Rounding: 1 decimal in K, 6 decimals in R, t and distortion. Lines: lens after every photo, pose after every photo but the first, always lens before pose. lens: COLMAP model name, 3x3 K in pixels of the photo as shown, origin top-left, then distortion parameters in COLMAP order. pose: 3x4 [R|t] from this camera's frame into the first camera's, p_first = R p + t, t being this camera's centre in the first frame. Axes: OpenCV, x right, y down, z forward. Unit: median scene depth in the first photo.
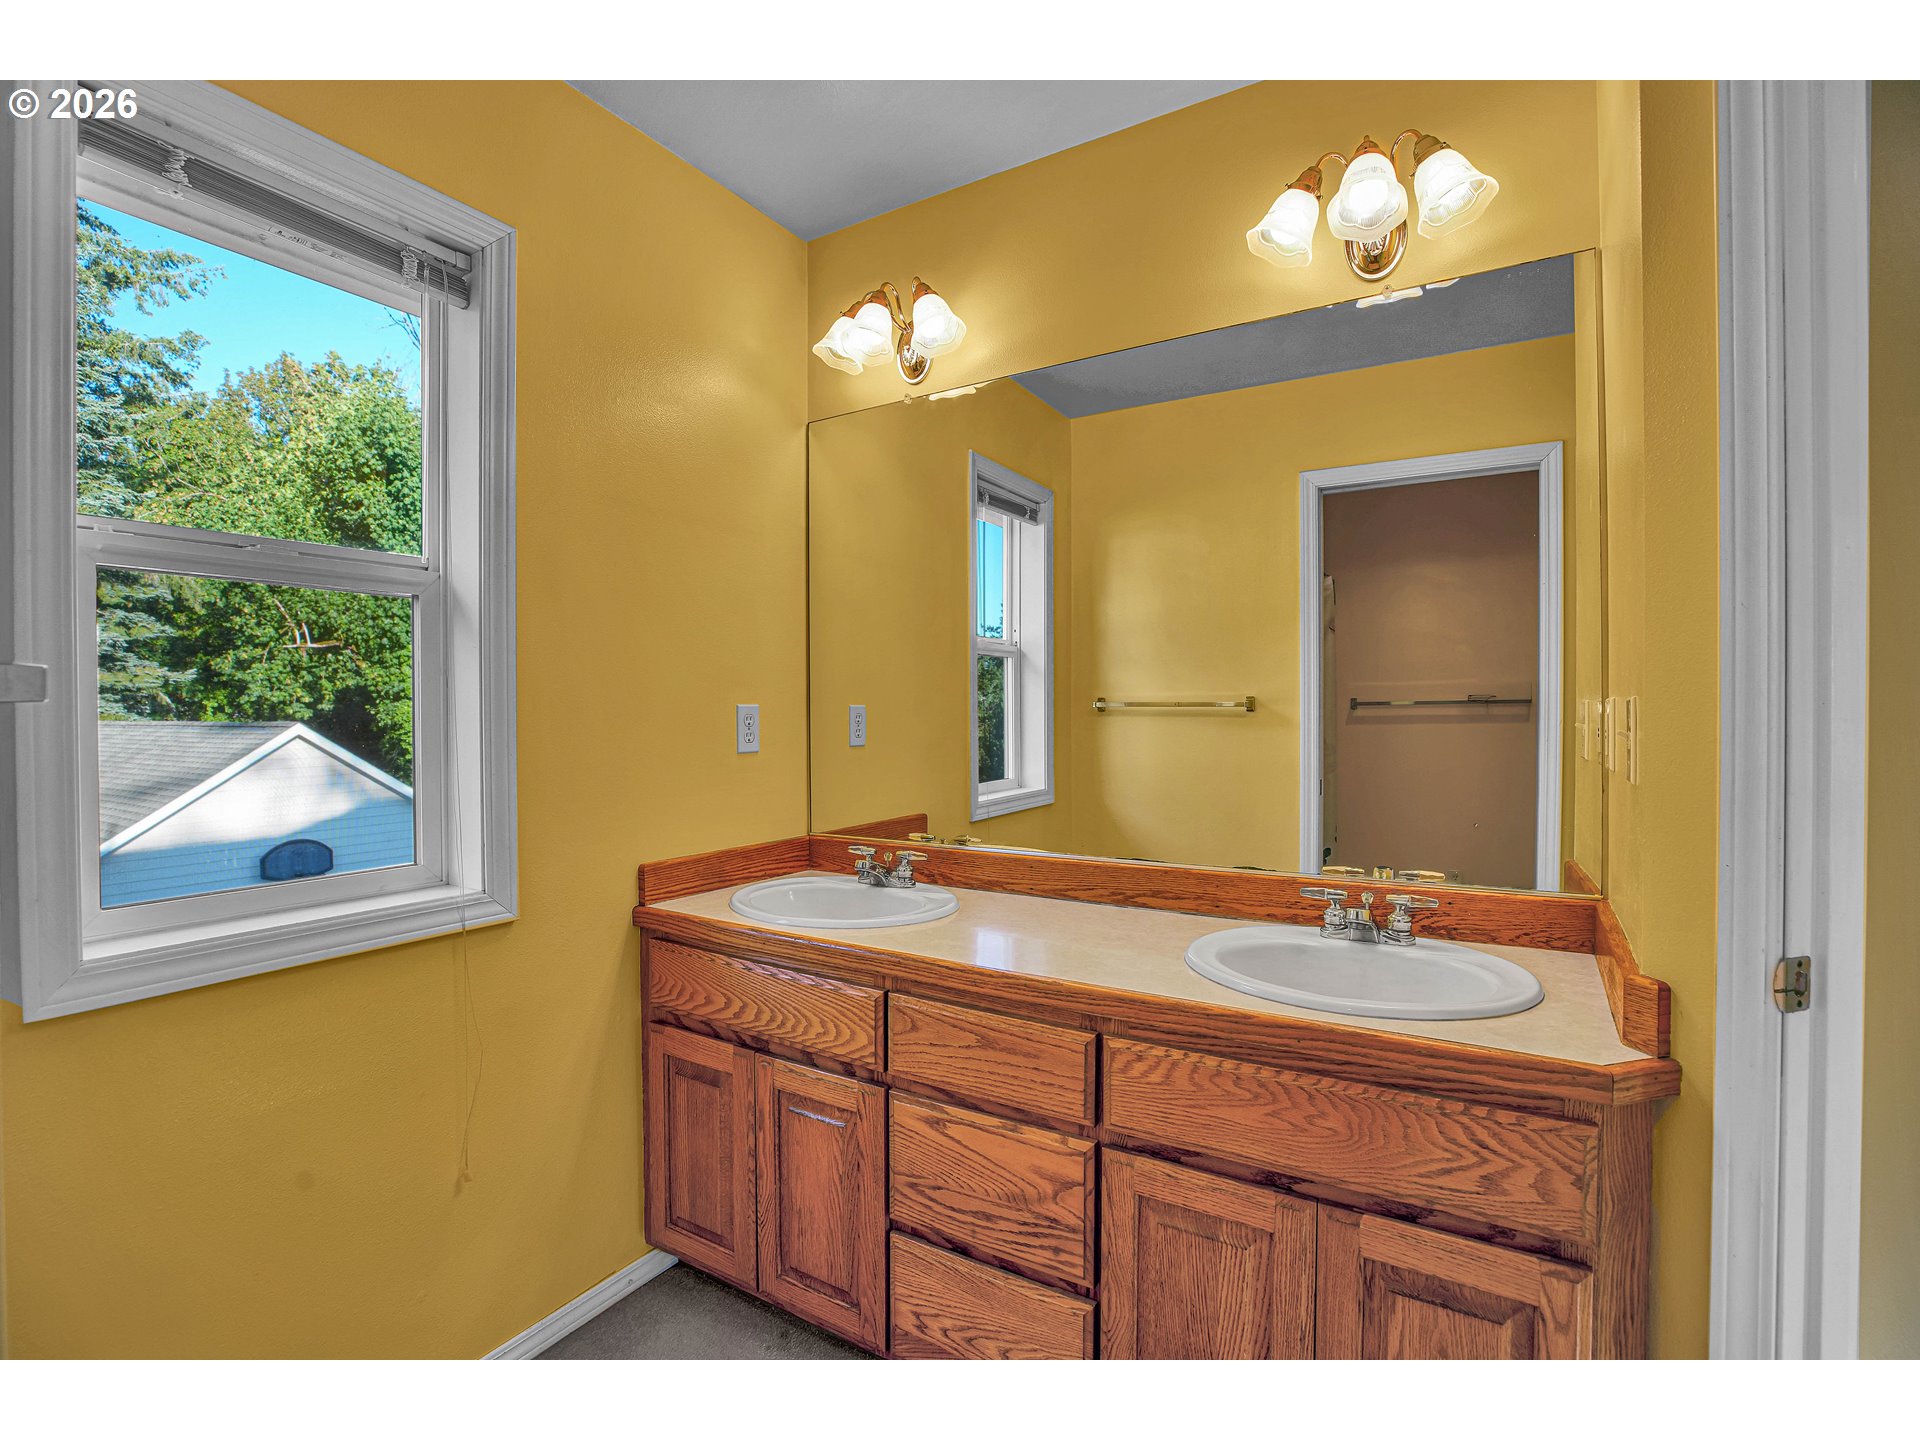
lens RADIAL K [[889.4, 0, 960.0], [0, 889.4, 720.0], [0, 0, 1]] dist [-0.046134, 0.016024]
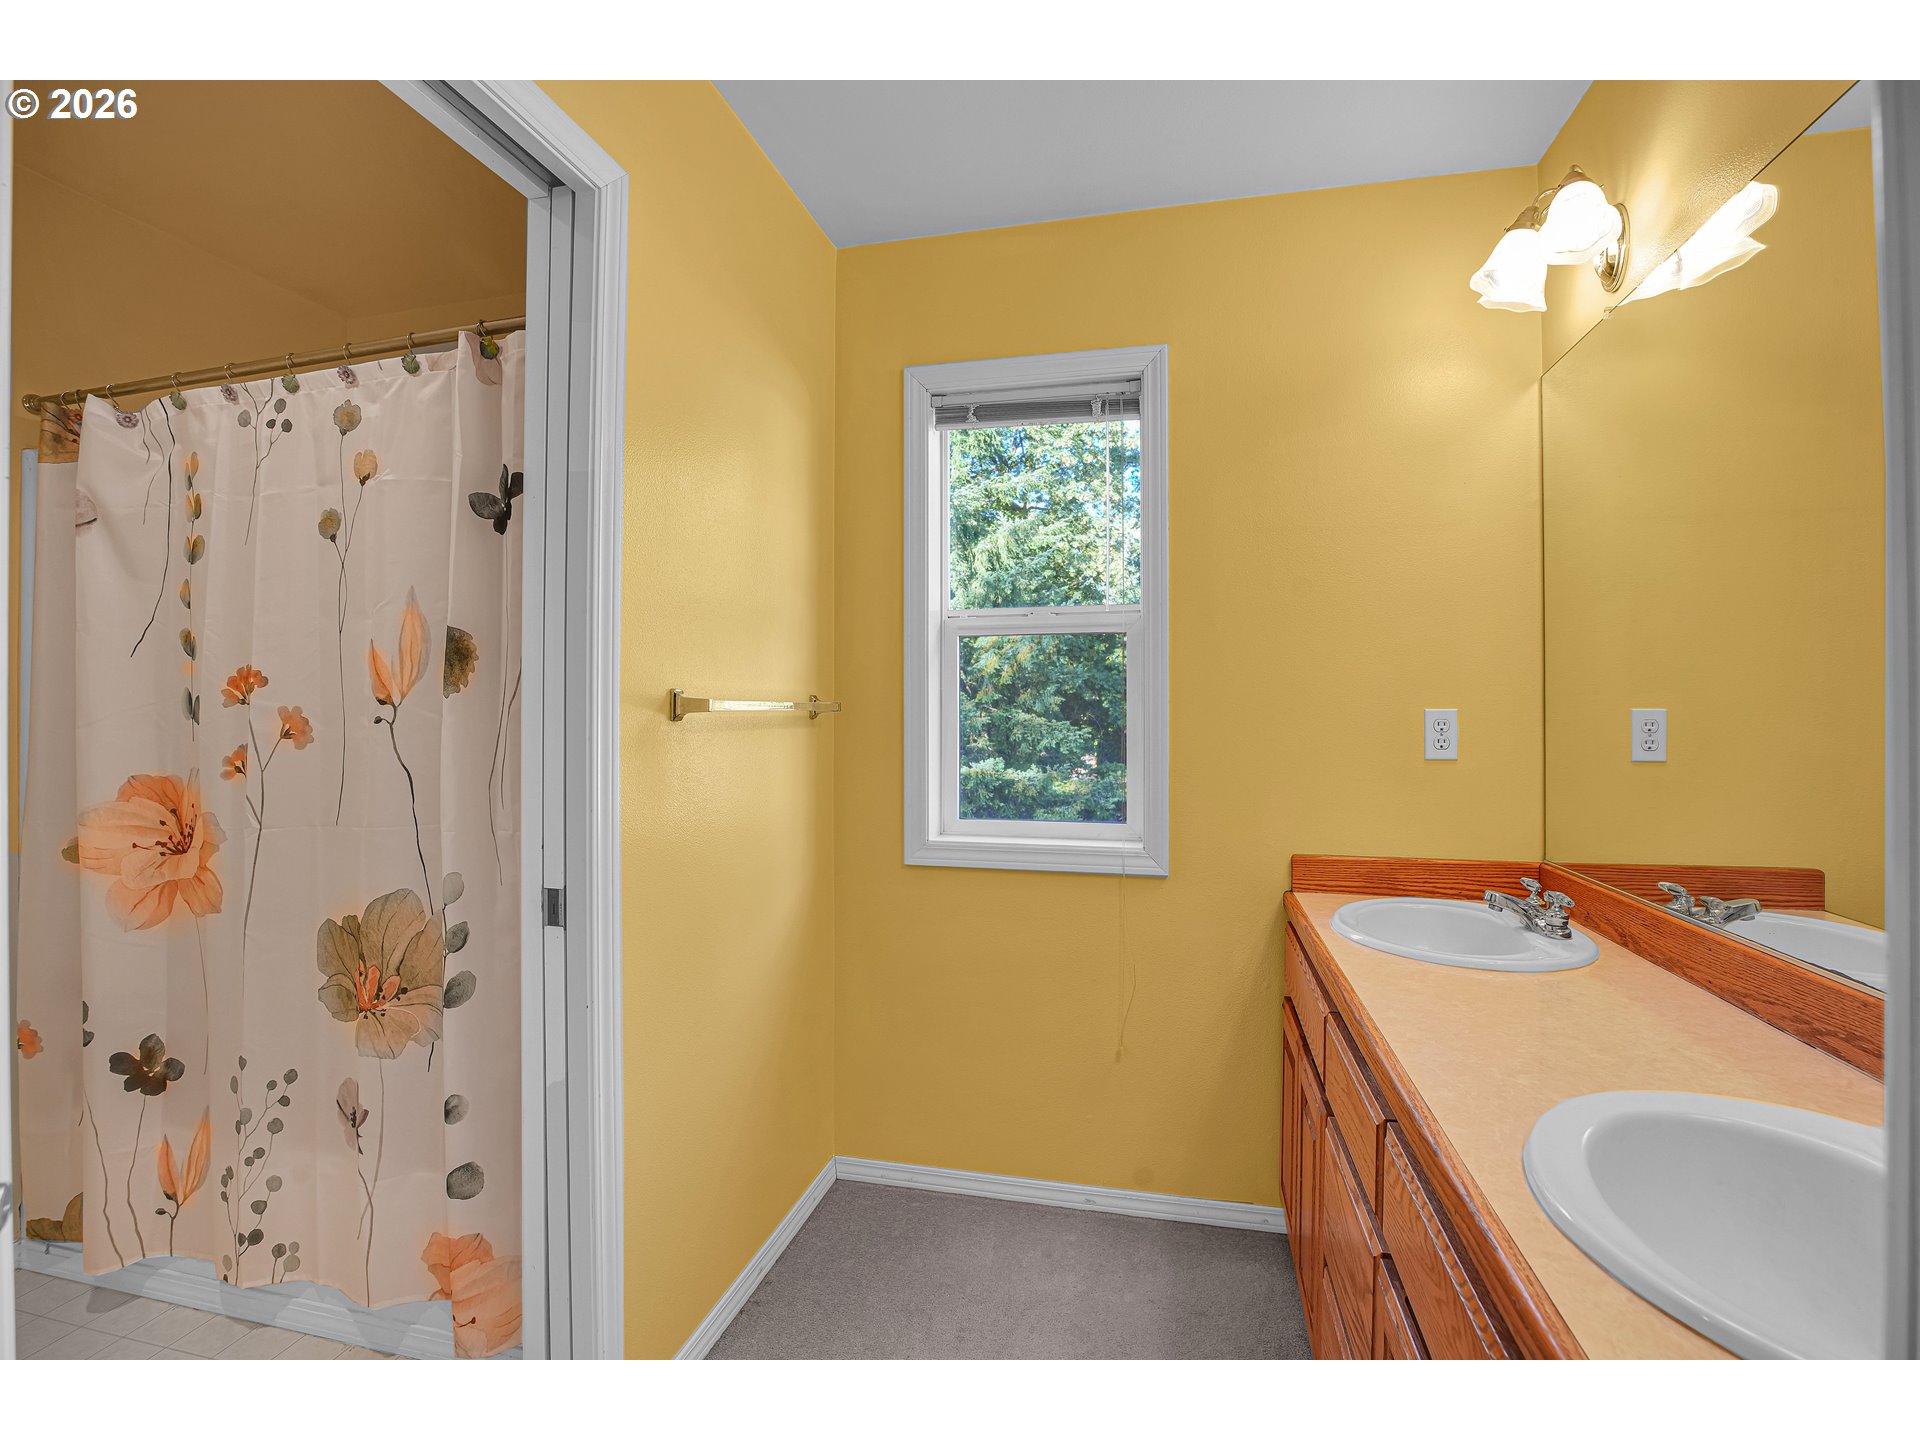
lens RADIAL K [[889.4, 0, 960.0], [0, 889.4, 720.0], [0, 0, 1]] dist [-0.046134, 0.016024]
pose [[0.298760, 0.009412, -0.954282, 0.562958], [-0.014799, 0.999877, 0.005228, -0.003737], [0.954214, 0.012560, 0.298862, 0.272752]]
